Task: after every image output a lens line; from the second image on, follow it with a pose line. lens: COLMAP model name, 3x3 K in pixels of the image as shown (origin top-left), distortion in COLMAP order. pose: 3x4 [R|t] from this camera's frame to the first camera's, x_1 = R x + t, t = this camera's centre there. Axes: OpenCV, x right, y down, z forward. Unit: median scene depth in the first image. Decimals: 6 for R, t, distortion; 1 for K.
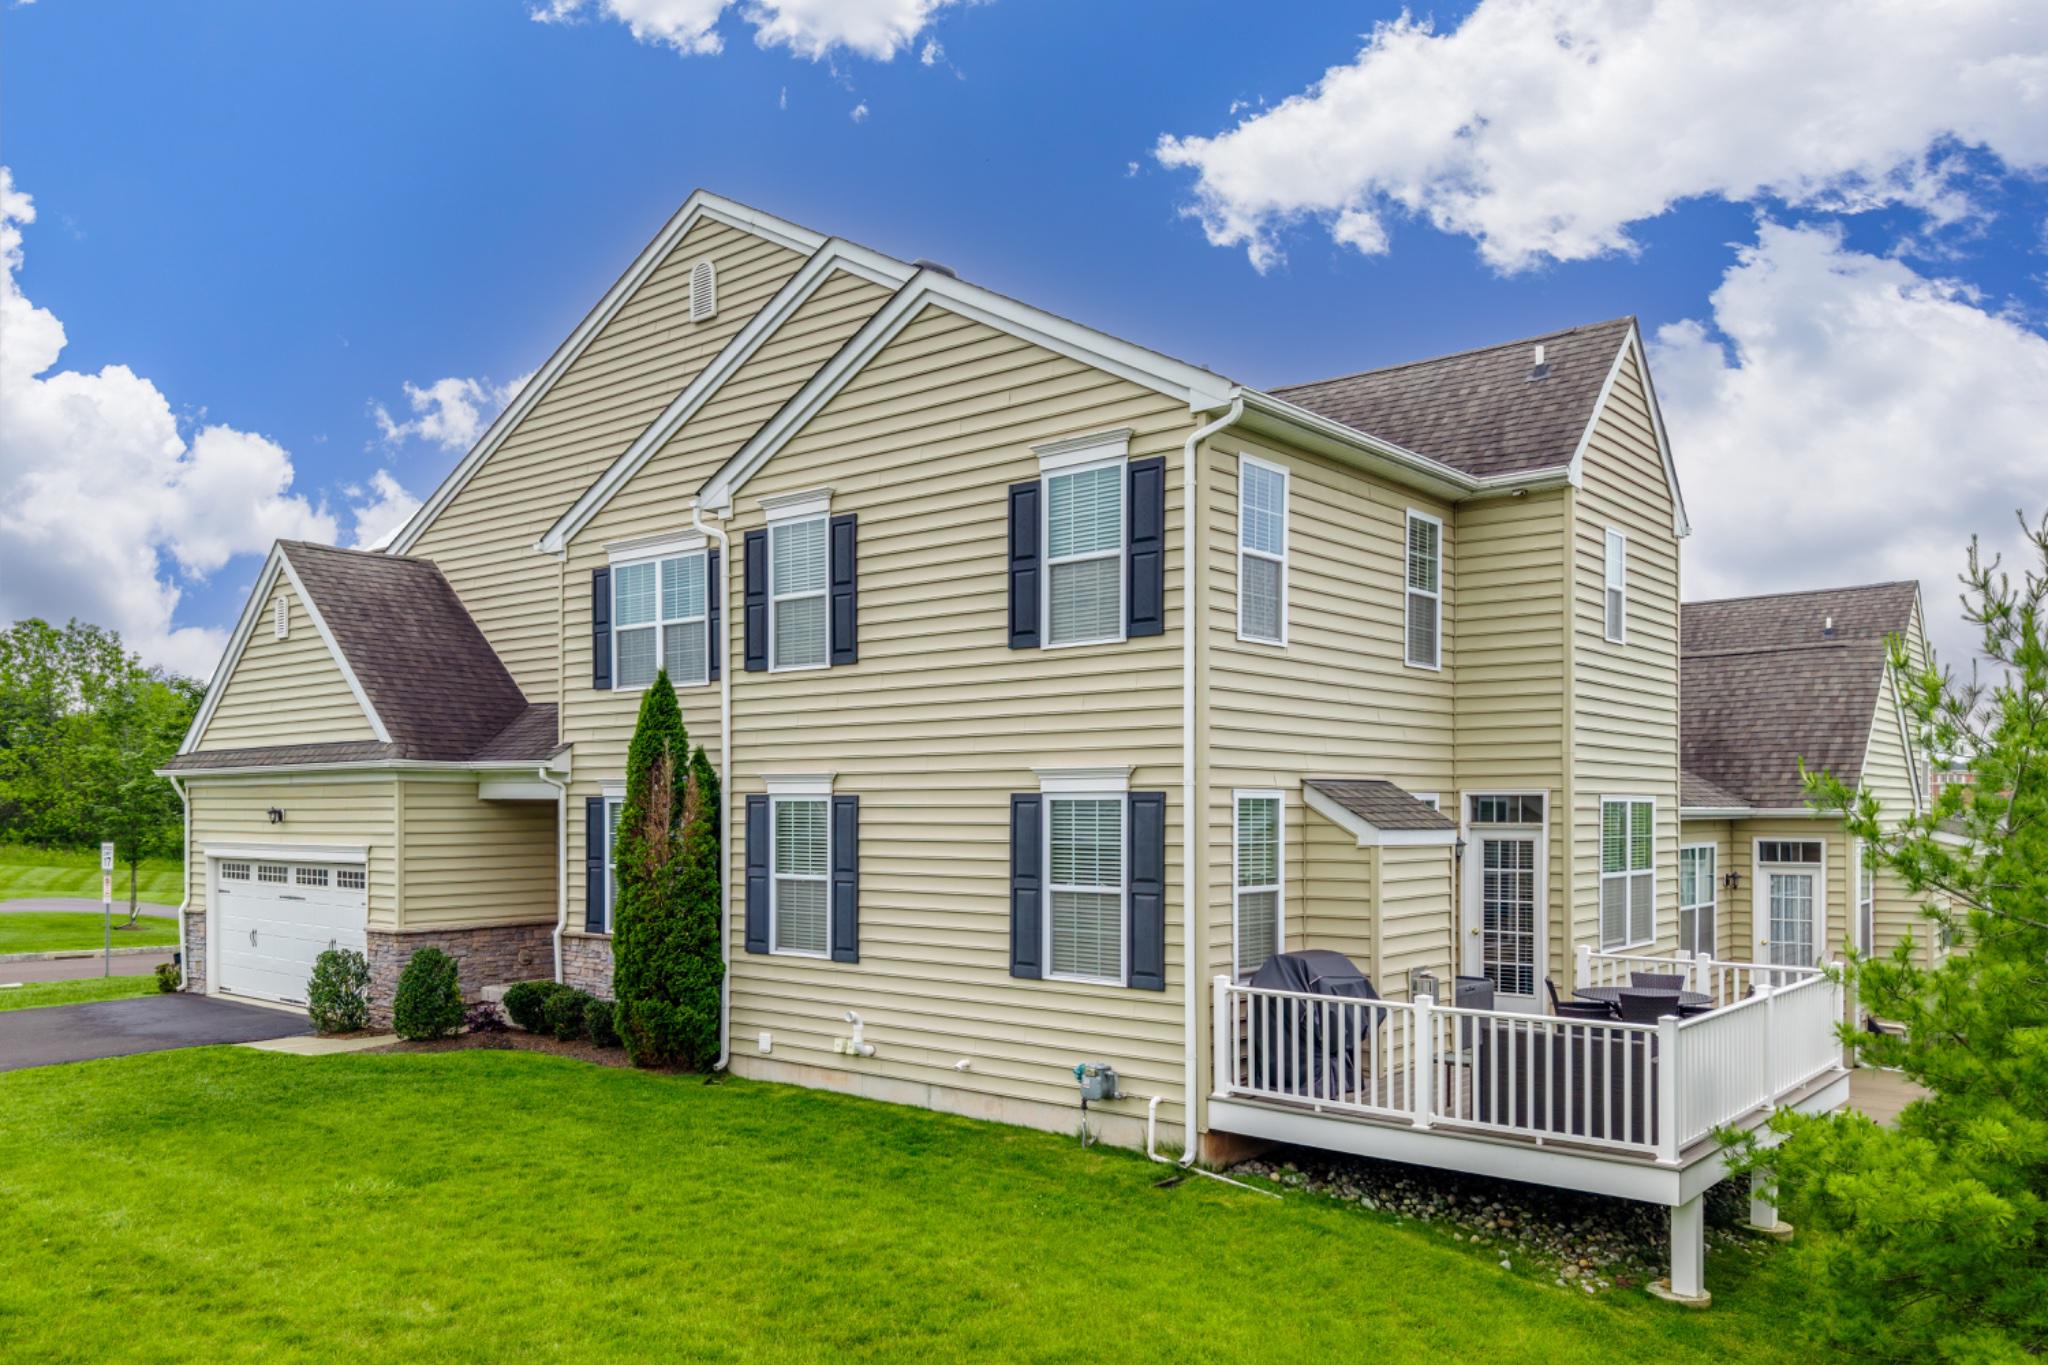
lens RADIAL K [[1464.6, 0, 1027.2], [0, 1464.6, 787.2], [0, 0, 1]] dist [0.147669, -0.003676]
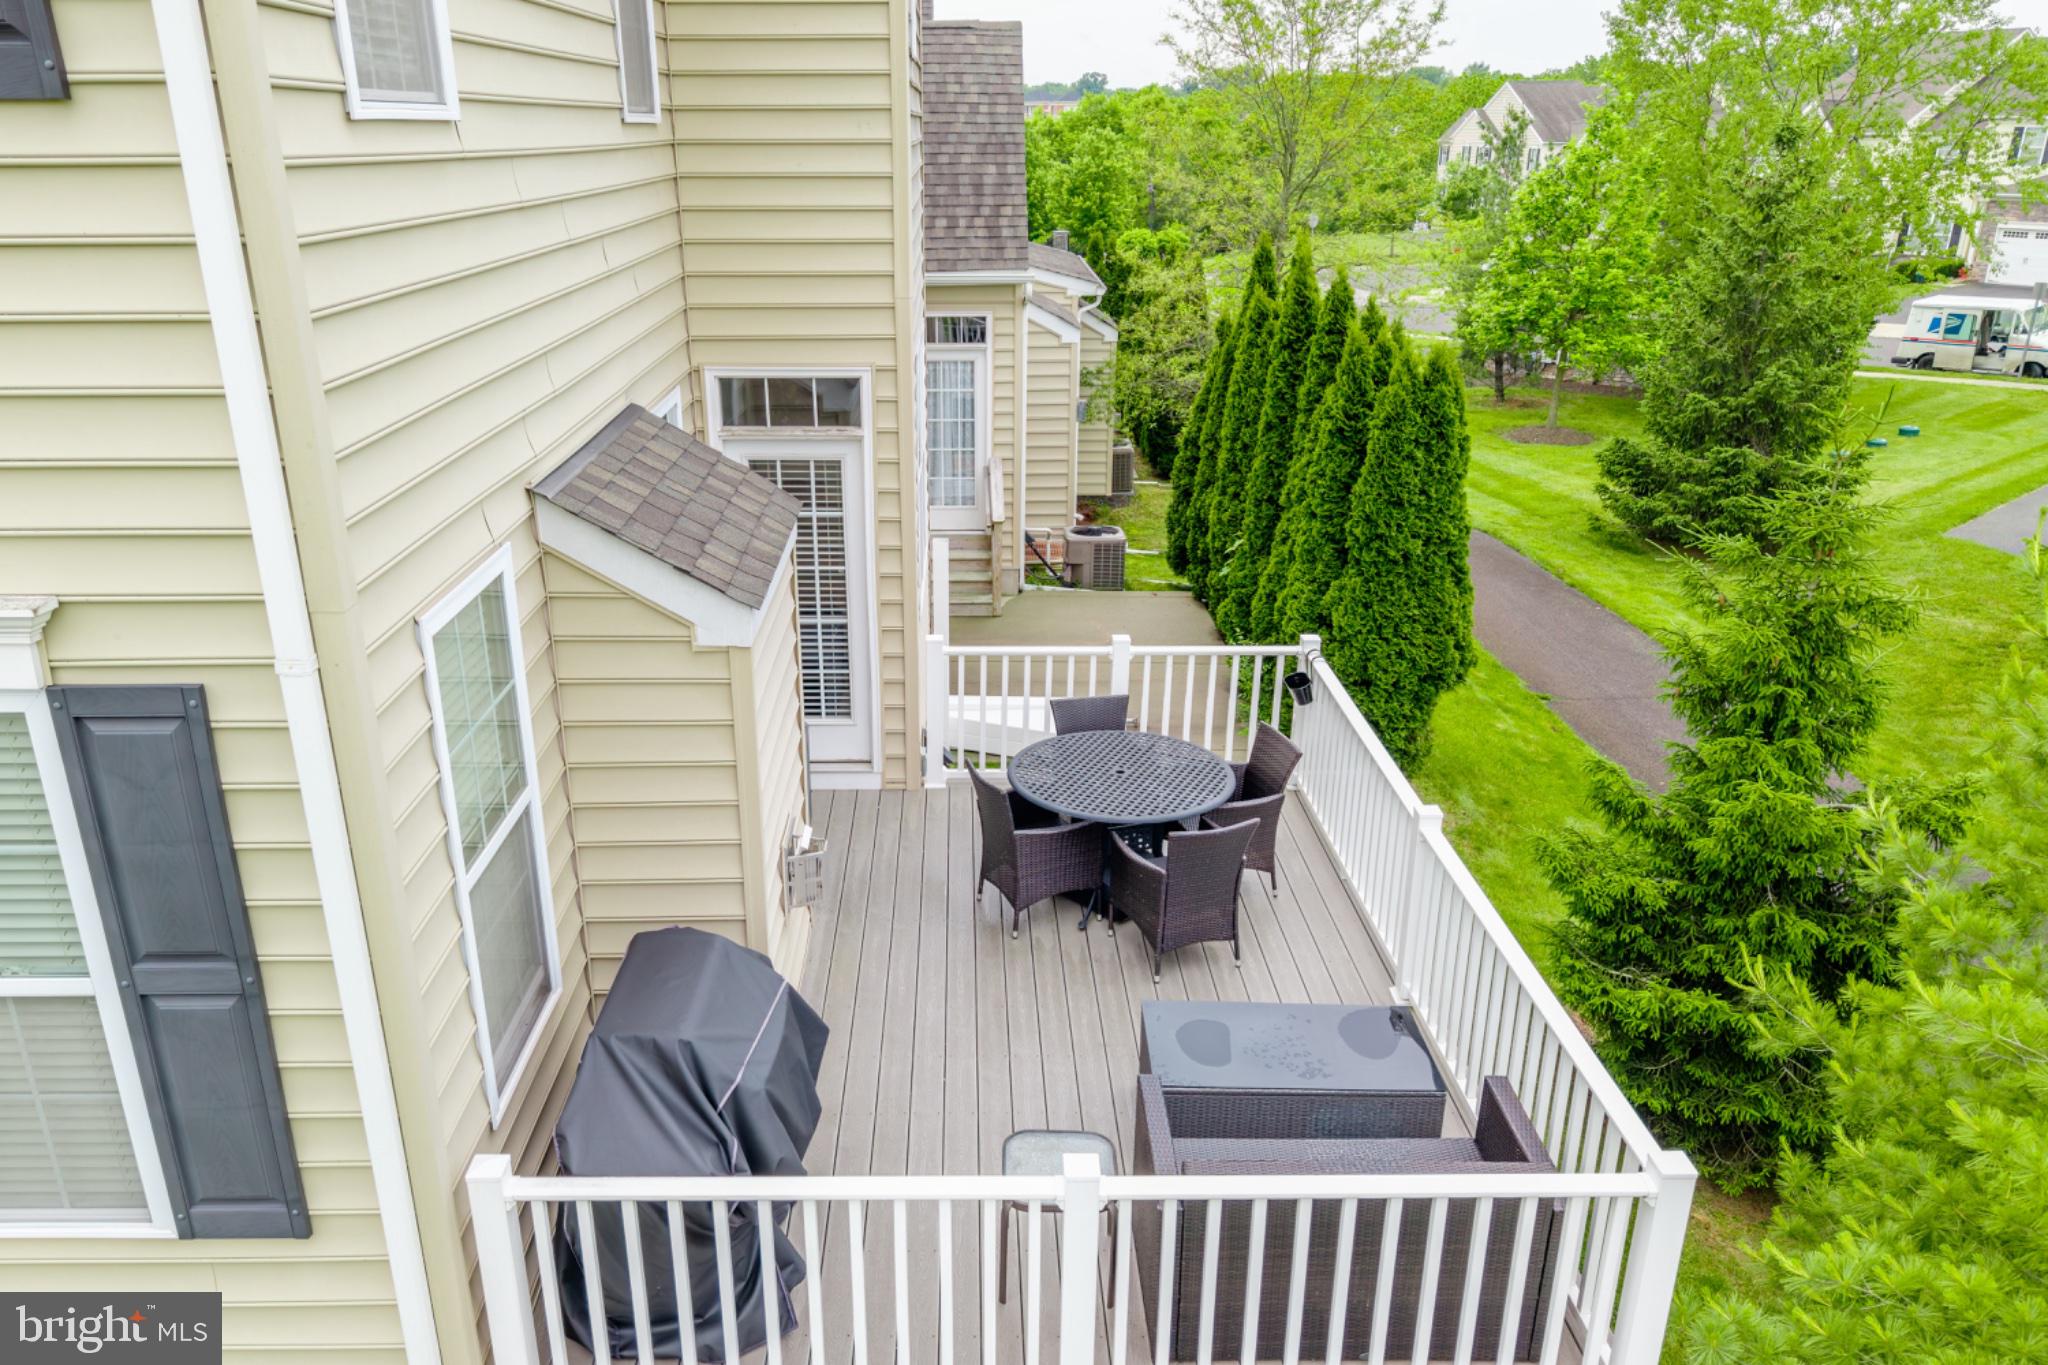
lens RADIAL K [[1523.9, 0, 968.4], [0, 1523.9, 693.8], [0, 0, 1]] dist [-0.025233, 0.002431]
pose [[0.763606, -0.234542, 0.601578, 0.026990], [-0.001043, 0.931244, 0.364395, -0.099761], [-0.645682, -0.278882, 0.710858, 0.647836]]
